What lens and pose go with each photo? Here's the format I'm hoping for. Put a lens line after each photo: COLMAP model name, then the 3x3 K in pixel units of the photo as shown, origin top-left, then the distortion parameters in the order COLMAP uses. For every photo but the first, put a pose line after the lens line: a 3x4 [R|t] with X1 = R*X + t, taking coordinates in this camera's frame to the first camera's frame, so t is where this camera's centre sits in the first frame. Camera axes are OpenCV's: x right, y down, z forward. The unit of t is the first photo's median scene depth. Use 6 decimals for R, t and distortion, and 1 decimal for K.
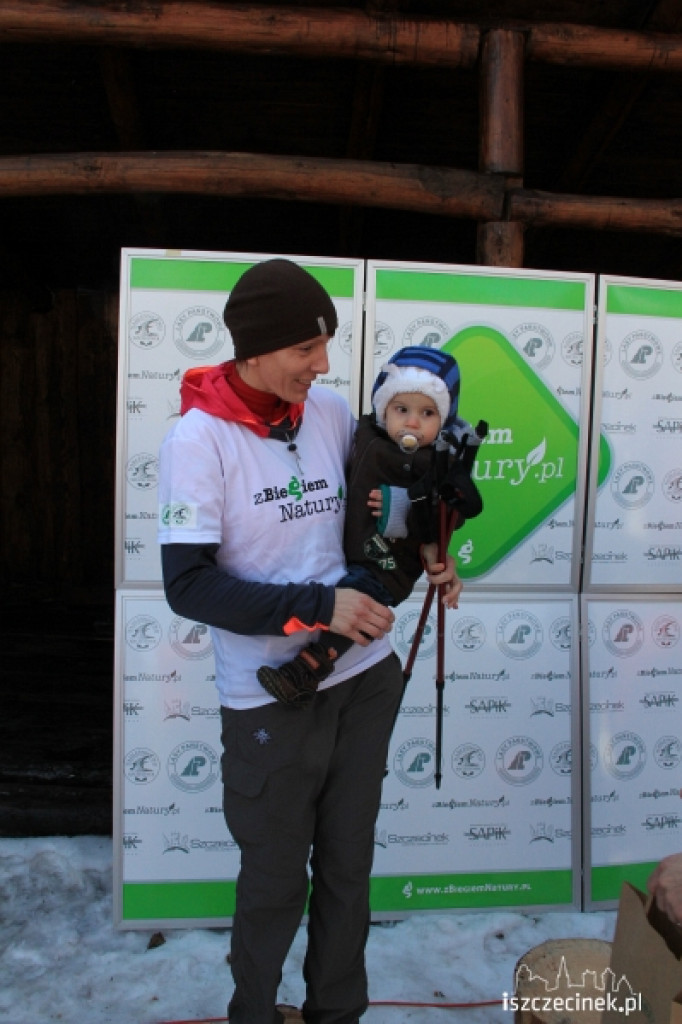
lens RADIAL K [[830.2, 0, 322.9], [0, 830.2, 524.6], [0, 0, 1]] dist [-0.165951, 0.122109]
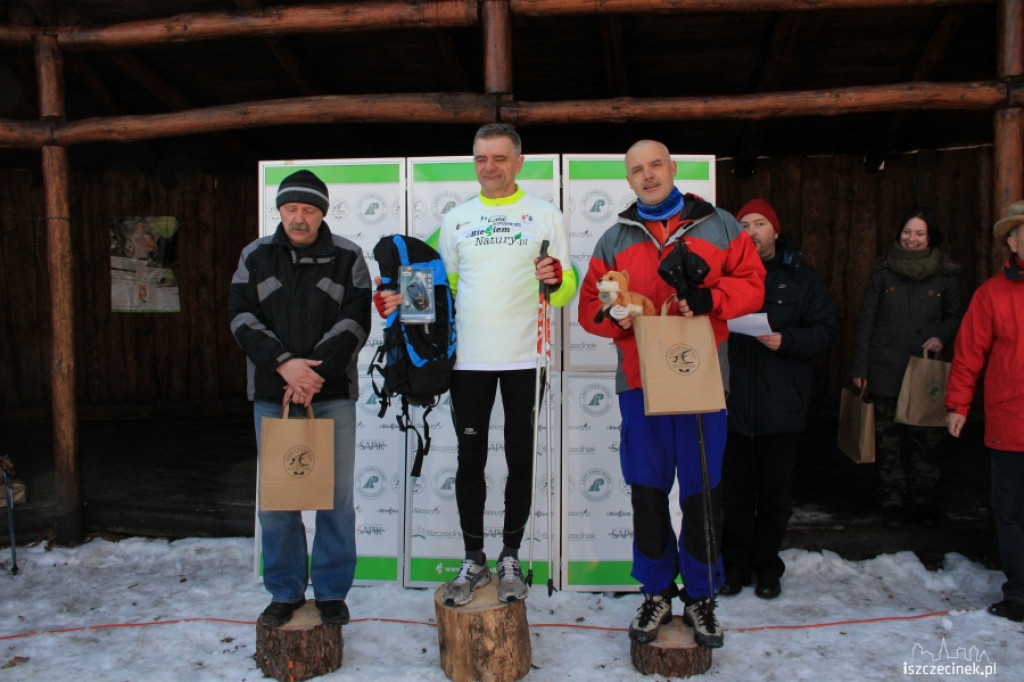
lens RADIAL K [[830.2, 0, 512.0], [0, 830.2, 341.0], [0, 0, 1]] dist [-0.165951, 0.122109]
pose [[0.983152, -0.021413, -0.181530, 0.528483], [0.013641, 0.998940, -0.043955, 0.099681], [0.182279, 0.040738, 0.982402, -0.498248]]
